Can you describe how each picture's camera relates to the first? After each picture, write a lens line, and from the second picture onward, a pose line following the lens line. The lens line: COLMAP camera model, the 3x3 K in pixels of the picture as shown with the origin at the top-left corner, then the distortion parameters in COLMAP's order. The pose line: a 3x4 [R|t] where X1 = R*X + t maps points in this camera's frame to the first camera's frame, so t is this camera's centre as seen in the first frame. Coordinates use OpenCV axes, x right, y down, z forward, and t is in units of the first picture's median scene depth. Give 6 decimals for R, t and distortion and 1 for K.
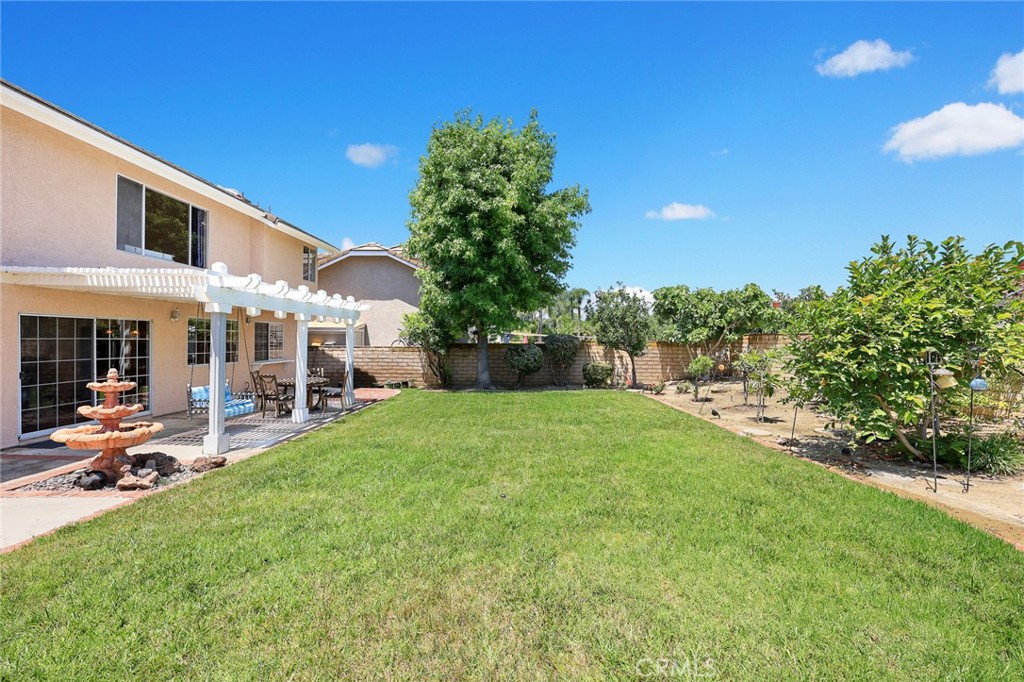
lens RADIAL K [[413.0, 0, 510.5], [0, 413.0, 341.1], [0, 0, 1]] dist [0.000322, 0.001432]
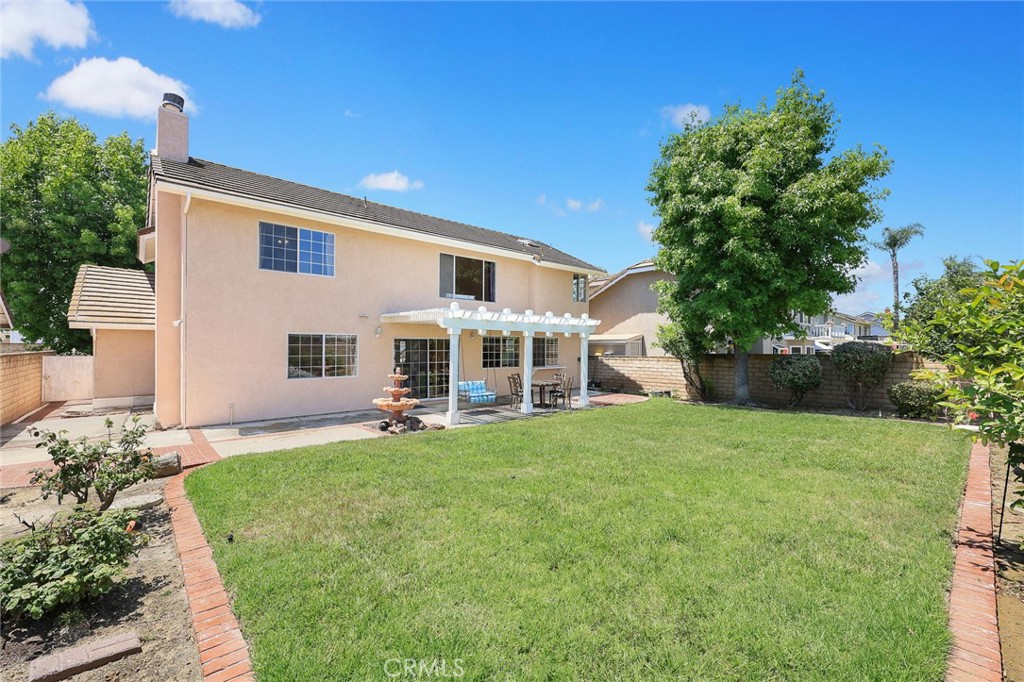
lens RADIAL K [[413.0, 0, 527.5], [0, 413.0, 345.6], [0, 0, 1]] dist [0.000322, 0.001432]
pose [[0.706357, -0.010089, -0.707784, 0.311326], [0.001442, 0.999917, -0.012814, -0.002754], [0.707854, 0.008031, 0.706313, 0.048187]]
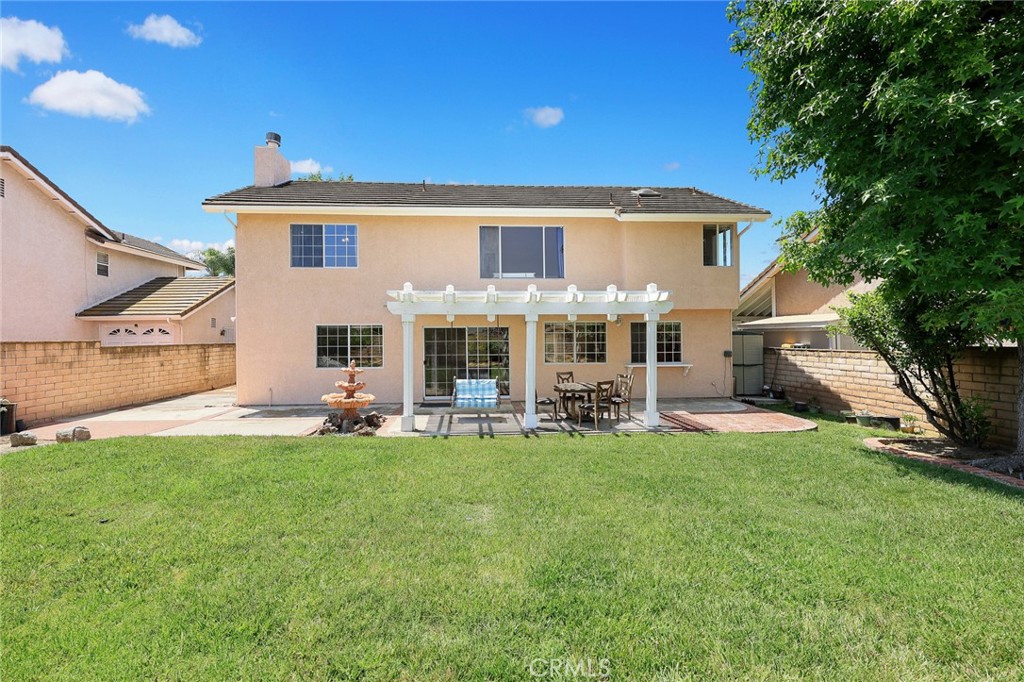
lens RADIAL K [[413.0, 0, 534.8], [0, 413.0, 336.0], [0, 0, 1]] dist [0.000322, 0.001432]
pose [[0.110100, -0.006069, -0.993902, 0.315522], [0.002133, 0.999980, -0.005870, -0.008842], [0.993918, -0.001474, 0.110111, 0.672695]]
